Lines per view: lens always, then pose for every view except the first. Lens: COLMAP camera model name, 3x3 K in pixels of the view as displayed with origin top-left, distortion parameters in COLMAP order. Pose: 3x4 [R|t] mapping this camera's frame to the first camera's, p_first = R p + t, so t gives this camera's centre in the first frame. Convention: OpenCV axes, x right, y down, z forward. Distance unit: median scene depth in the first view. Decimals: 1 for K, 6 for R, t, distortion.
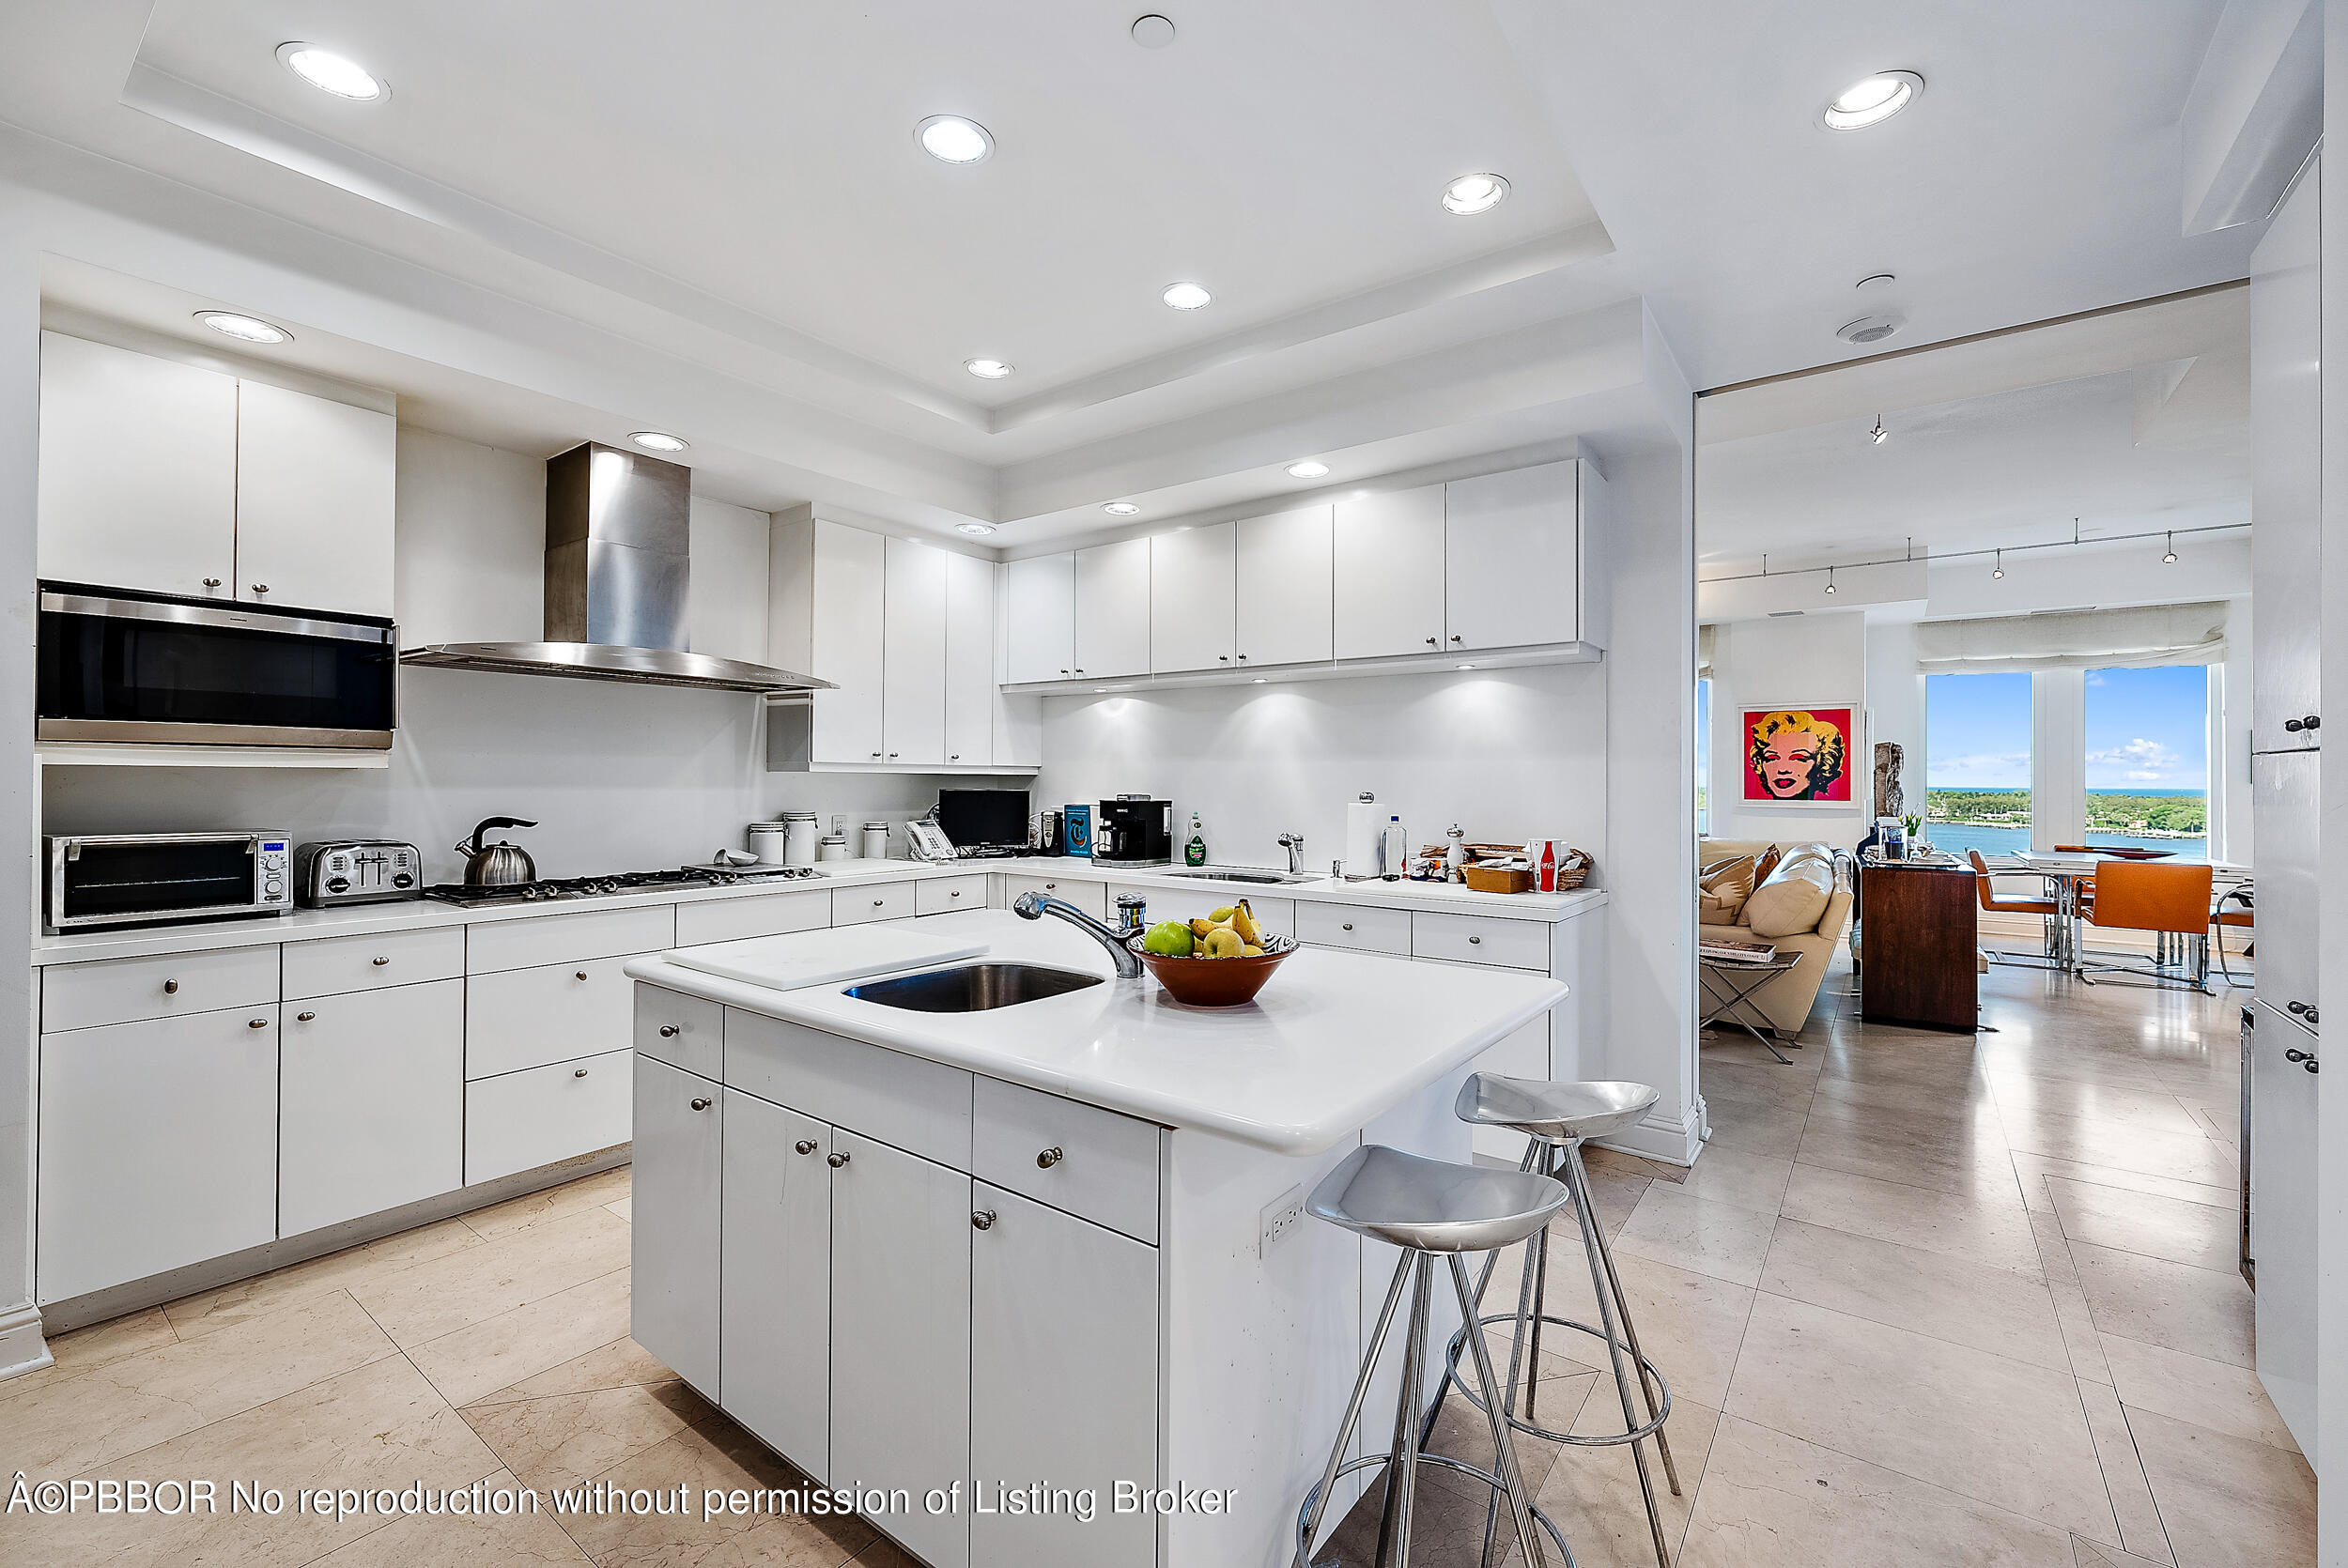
lens RADIAL K [[960.8, 0, 1183.2], [0, 960.8, 777.5], [0, 0, 1]] dist [-0.000404, -0.000064]
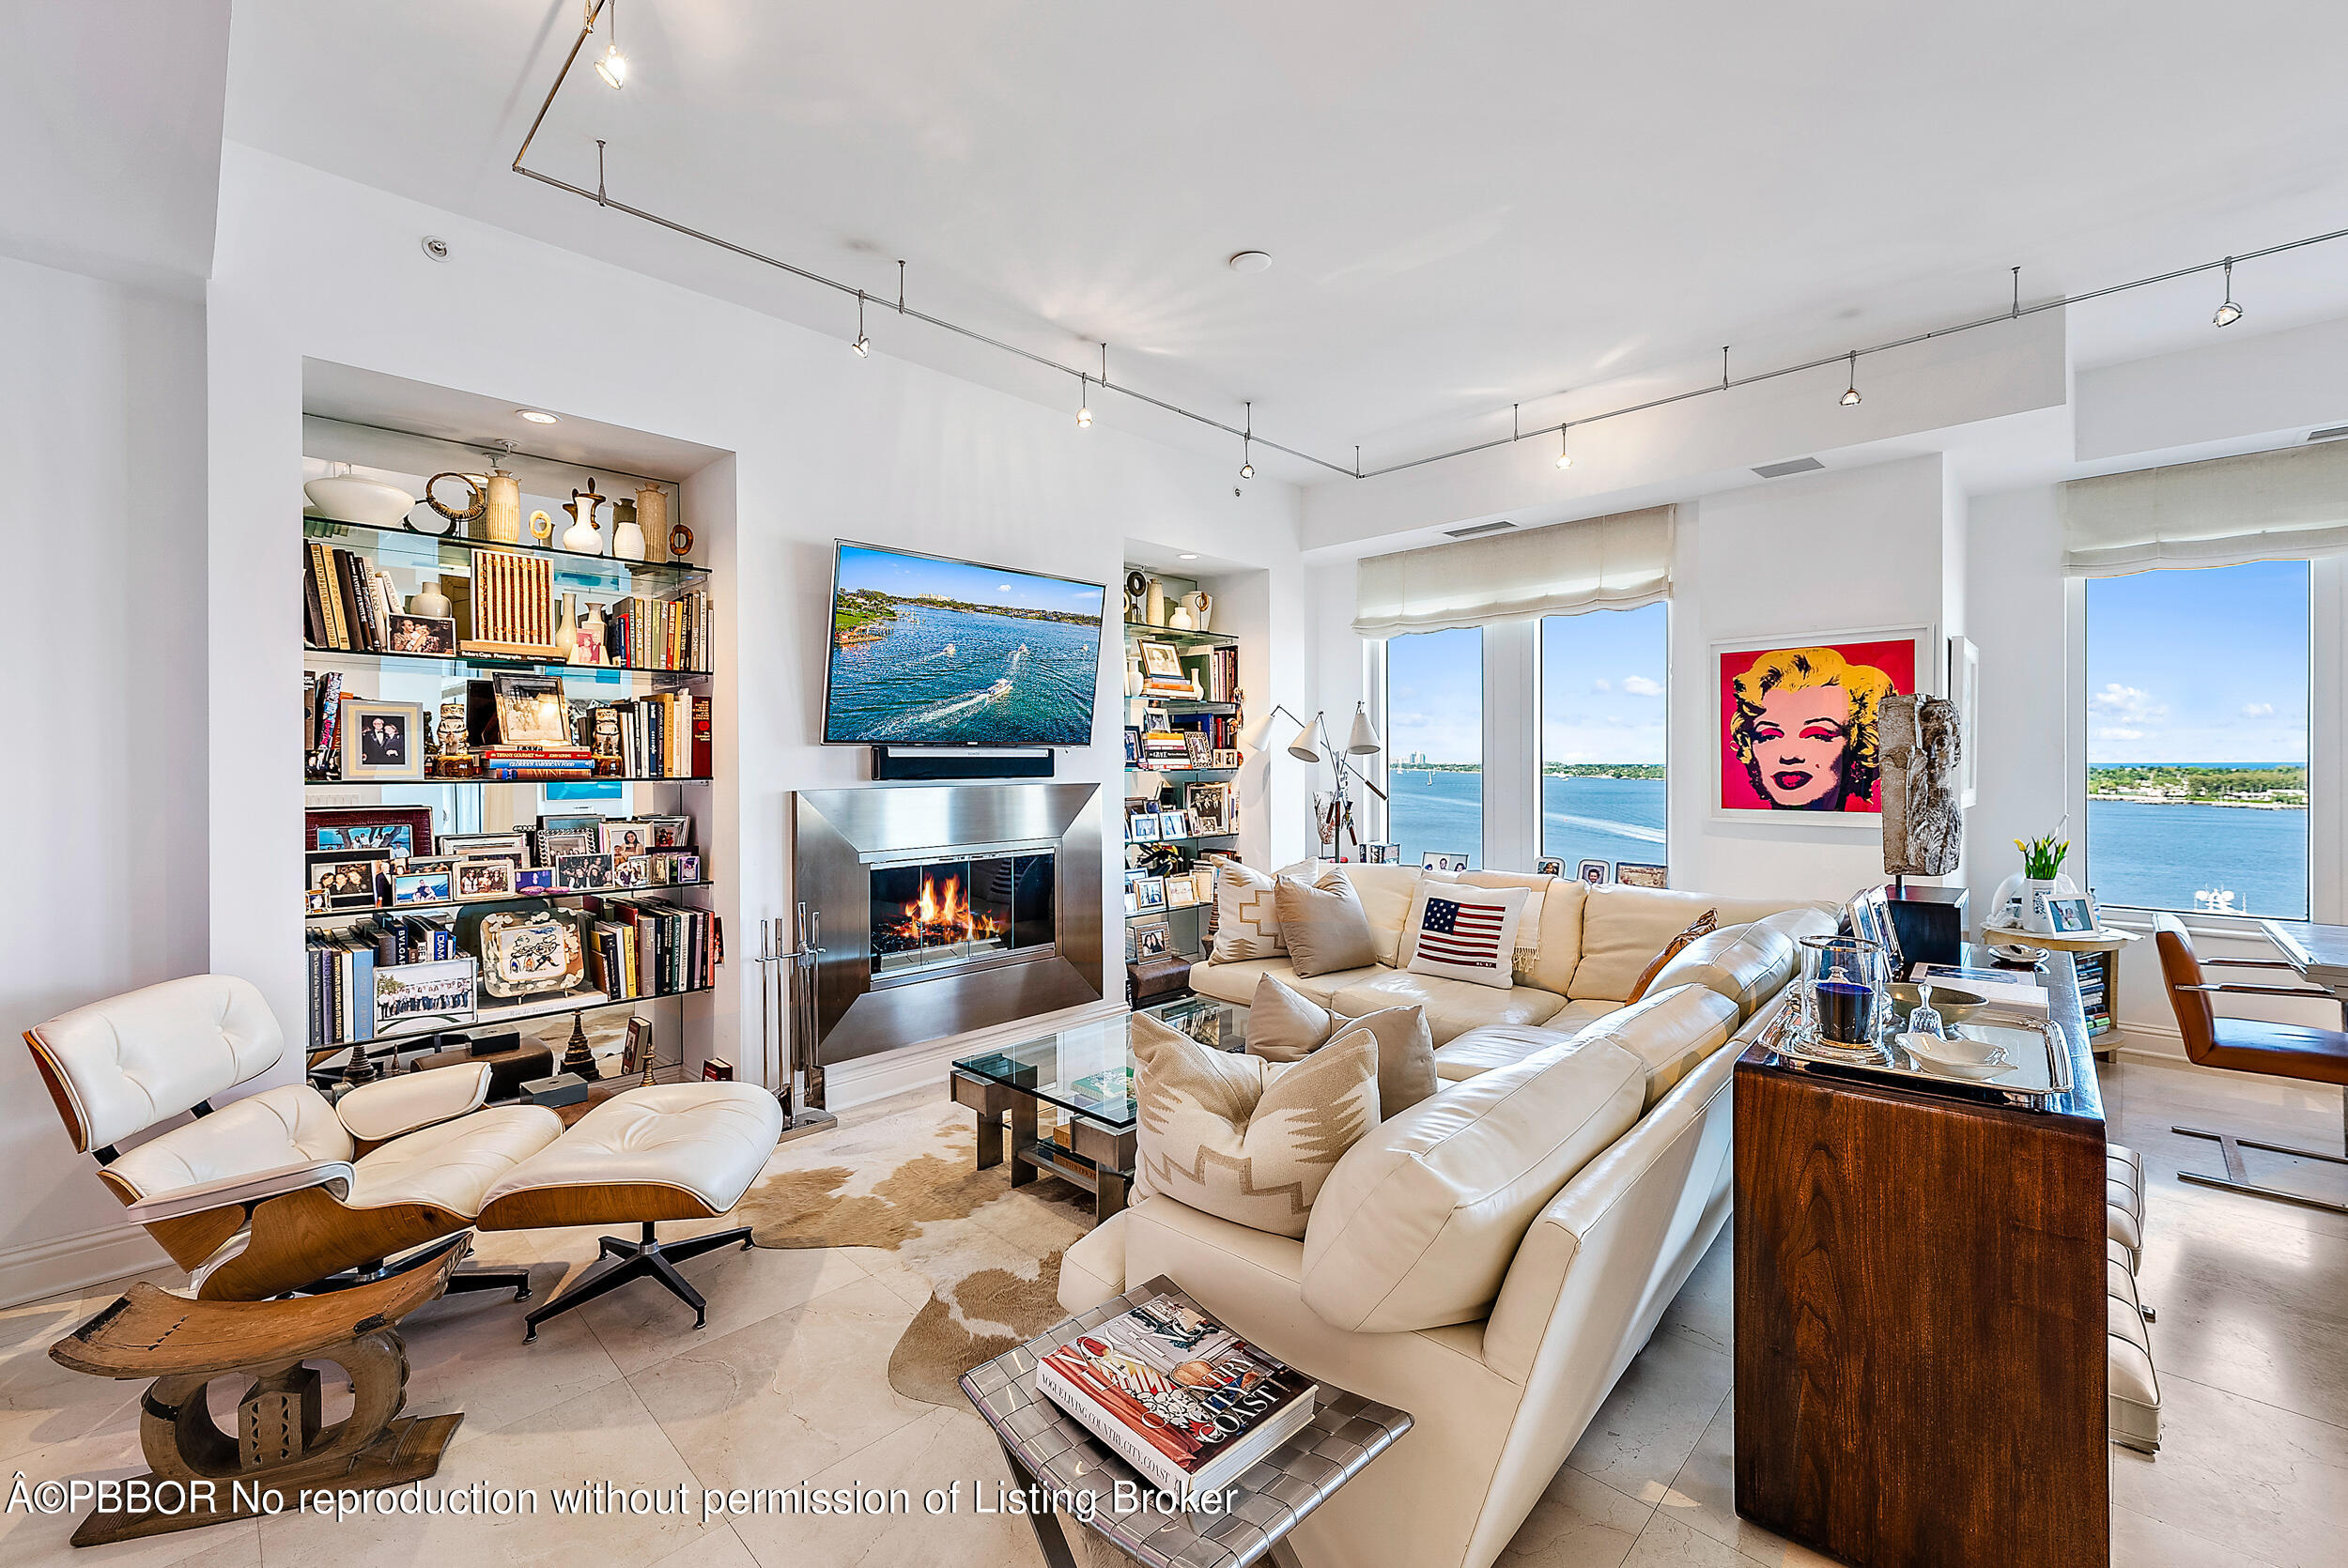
lens RADIAL K [[964.9, 0, 1173.1], [0, 964.9, 766.9], [0, 0, 1]] dist [-0.001250, -0.000471]
pose [[0.990102, -0.007803, -0.140136, 0.355990], [0.008867, 0.999936, 0.006970, -0.008564], [0.140072, -0.008144, 0.990108, 0.408176]]
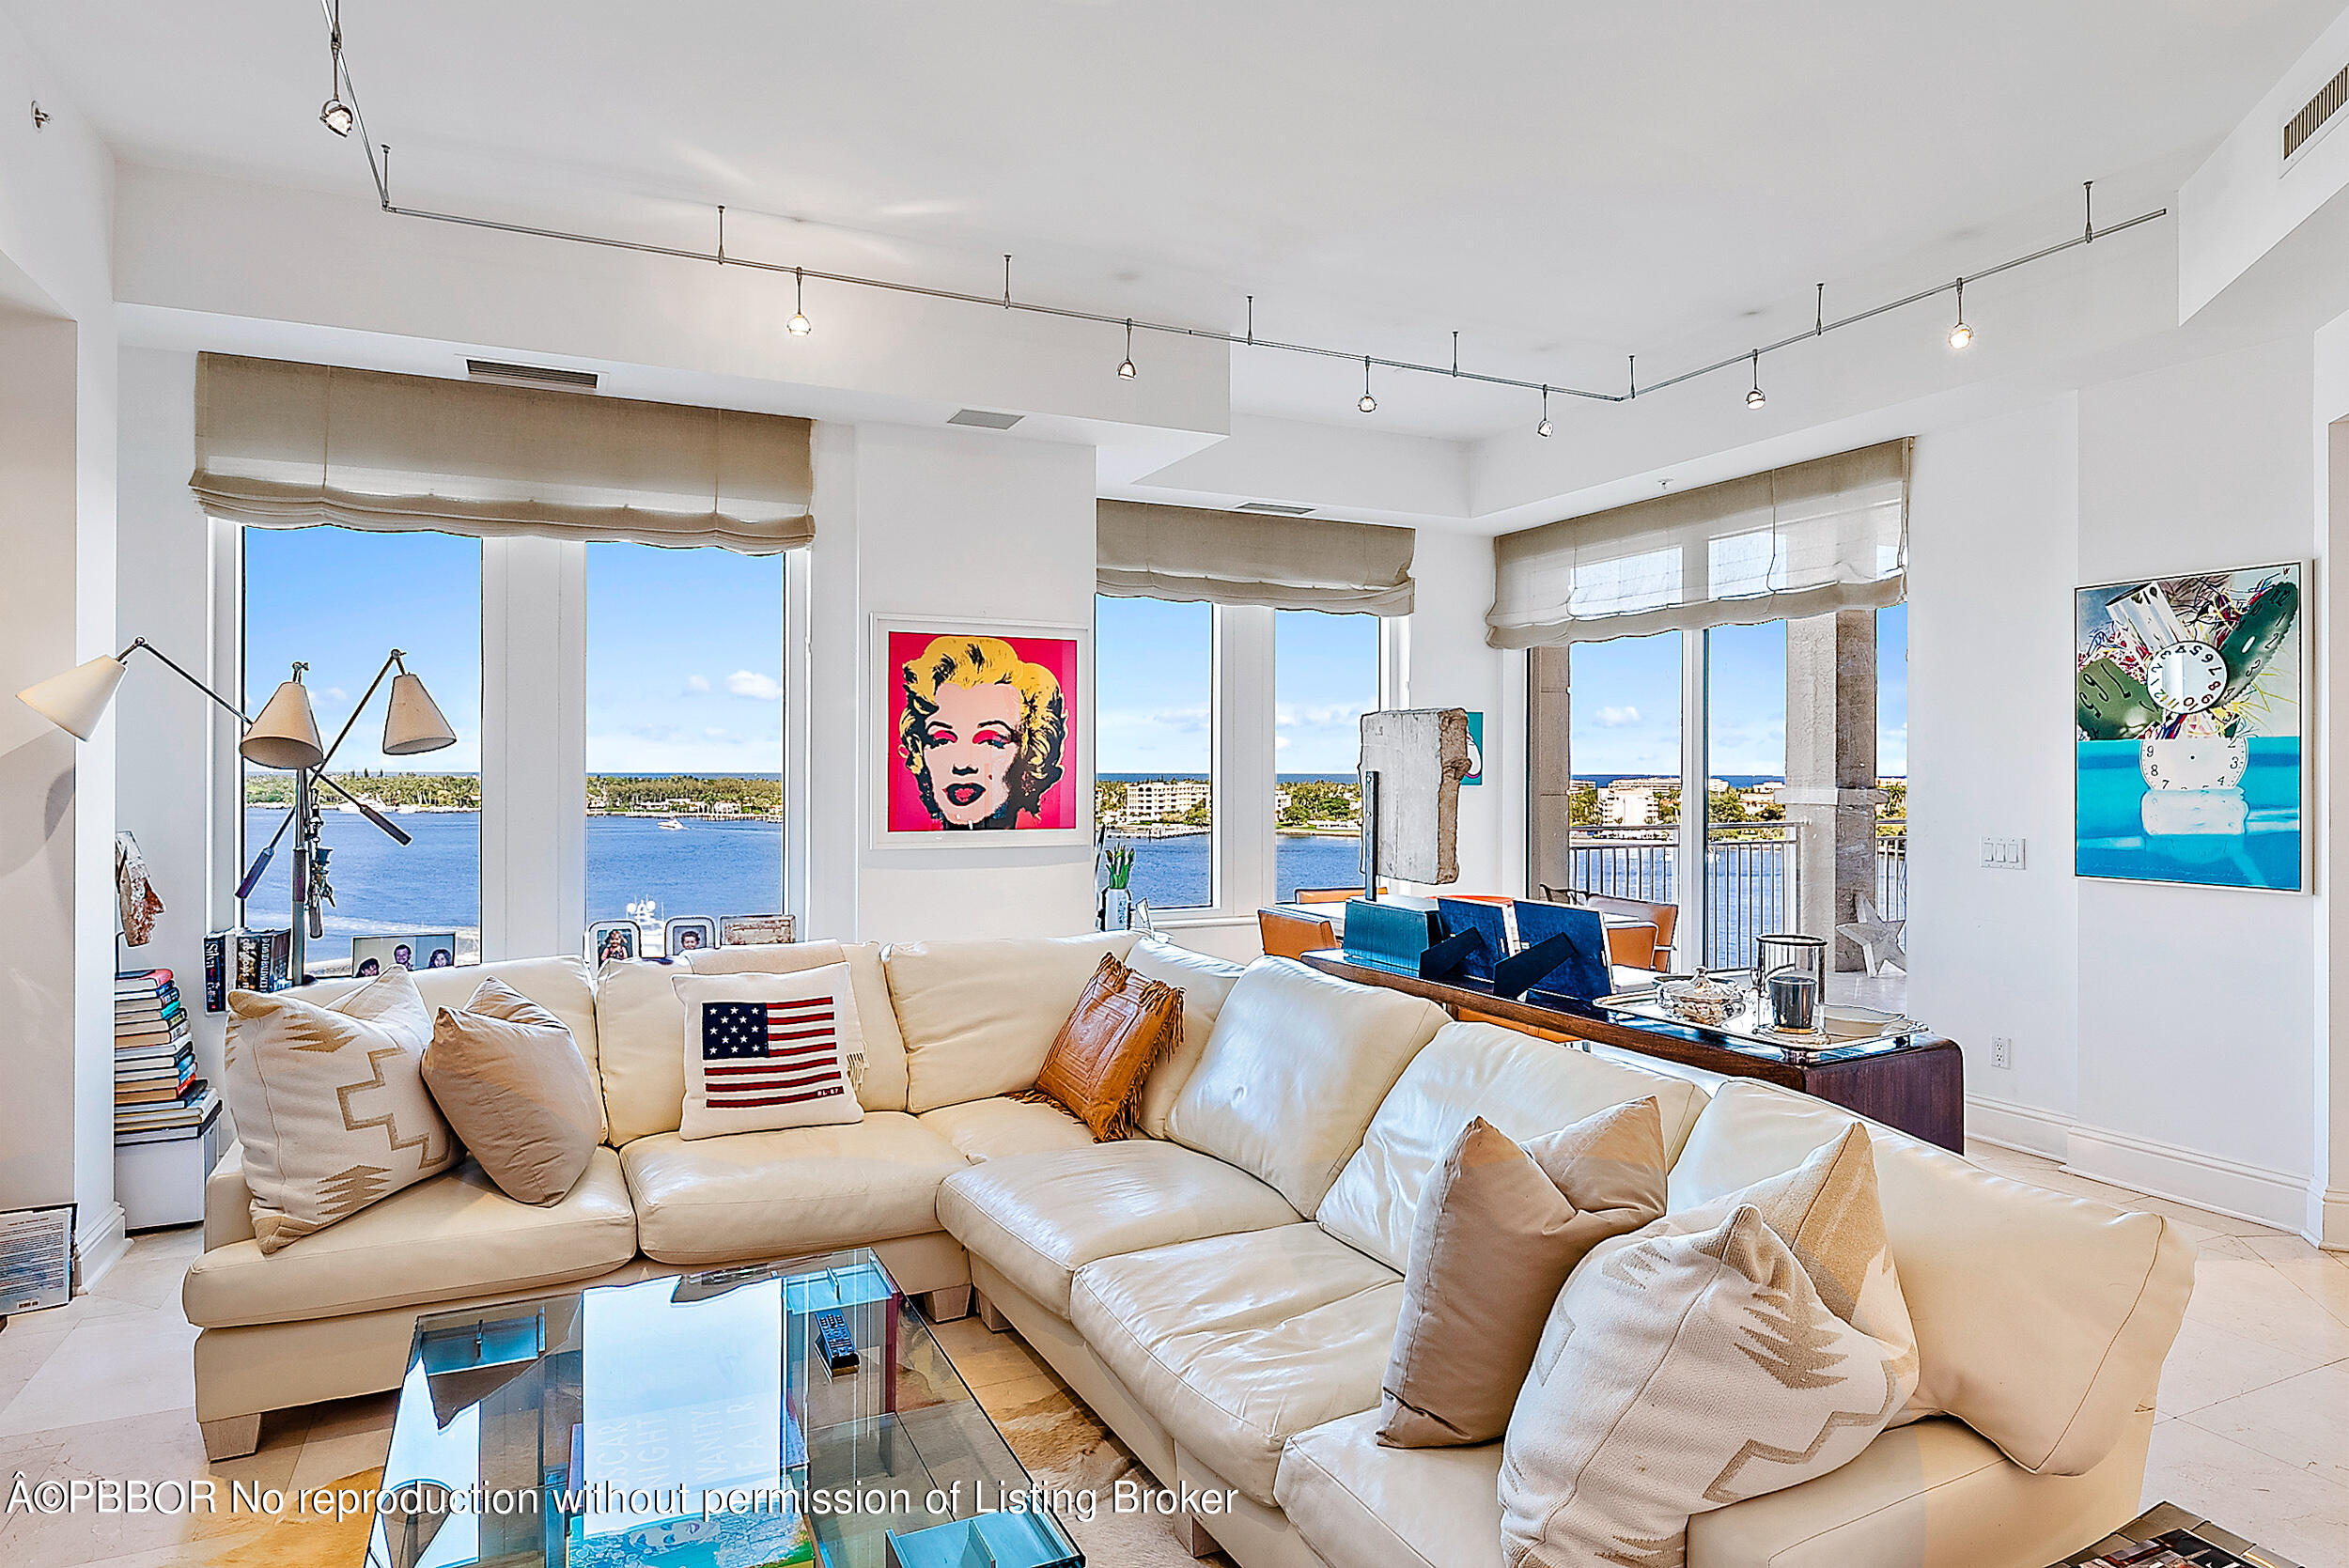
lens RADIAL K [[1336.6, 0, 1180.3], [0, 1336.6, 768.7], [0, 0, 1]] dist [-0.003058, 0.001316]
pose [[0.473883, -0.003082, 0.880583, 0.117174], [-0.002905, 0.999983, 0.005063, -0.009565], [-0.880583, -0.004957, 0.473866, 0.615003]]
